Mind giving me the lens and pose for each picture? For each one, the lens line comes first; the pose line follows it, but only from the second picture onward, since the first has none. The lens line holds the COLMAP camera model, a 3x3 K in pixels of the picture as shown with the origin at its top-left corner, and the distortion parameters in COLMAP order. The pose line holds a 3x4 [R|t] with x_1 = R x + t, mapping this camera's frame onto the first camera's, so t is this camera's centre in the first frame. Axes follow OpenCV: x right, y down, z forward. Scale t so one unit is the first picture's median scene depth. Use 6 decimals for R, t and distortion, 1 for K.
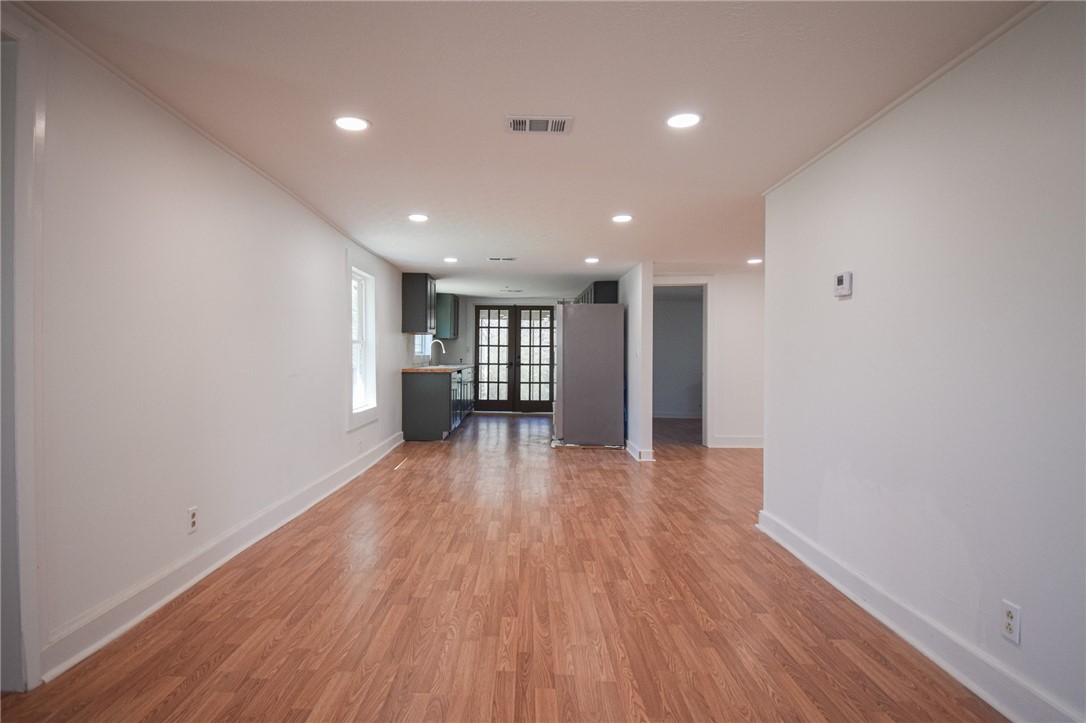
lens RADIAL K [[591.9, 0, 494.4], [0, 591.9, 366.3], [0, 0, 1]] dist [-0.007217, -0.001182]
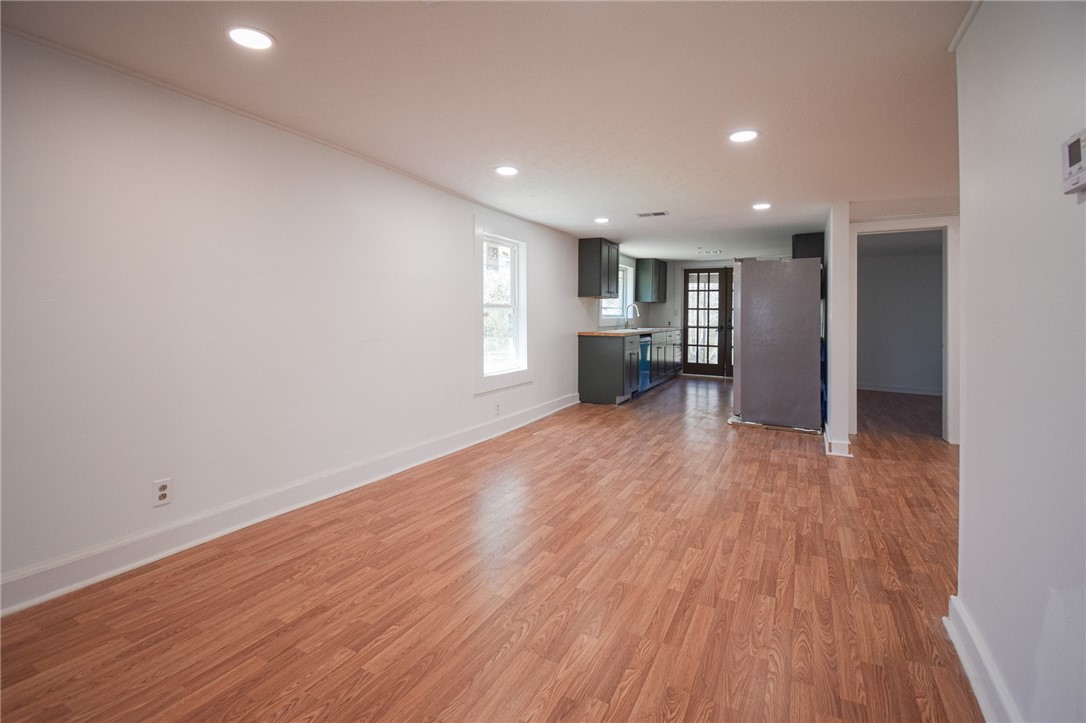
lens RADIAL K [[490.0, 0, 536.9], [0, 490.0, 315.7], [0, 0, 1]] dist [-0.002062, -0.004908]
pose [[0.904103, 0.001072, -0.427313, 0.142477], [-0.010008, 0.999776, -0.018668, -0.007480], [0.427197, 0.021155, 0.903911, 0.197990]]
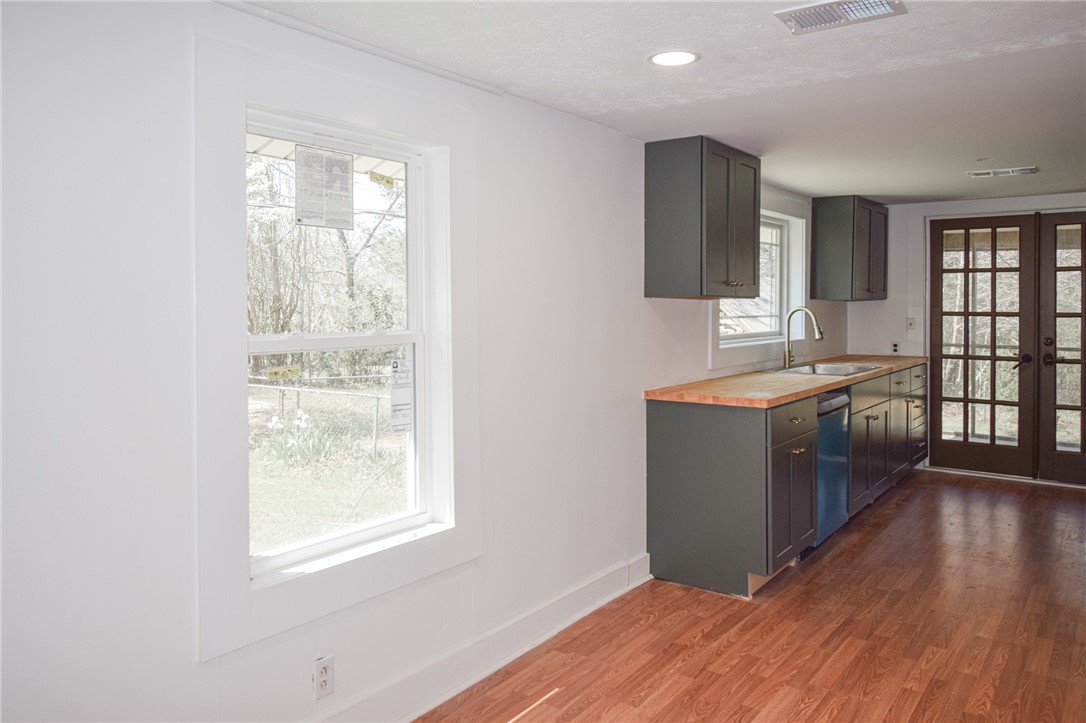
lens RADIAL K [[794.5, 0, 543.8], [0, 794.5, 313.0], [0, 0, 1]] dist [-0.006566, -0.005104]
pose [[0.832979, -0.004957, -0.553282, 0.075688], [-0.002582, 0.999914, -0.012845, -0.039703], [0.553298, 0.012128, 0.832895, 0.528211]]
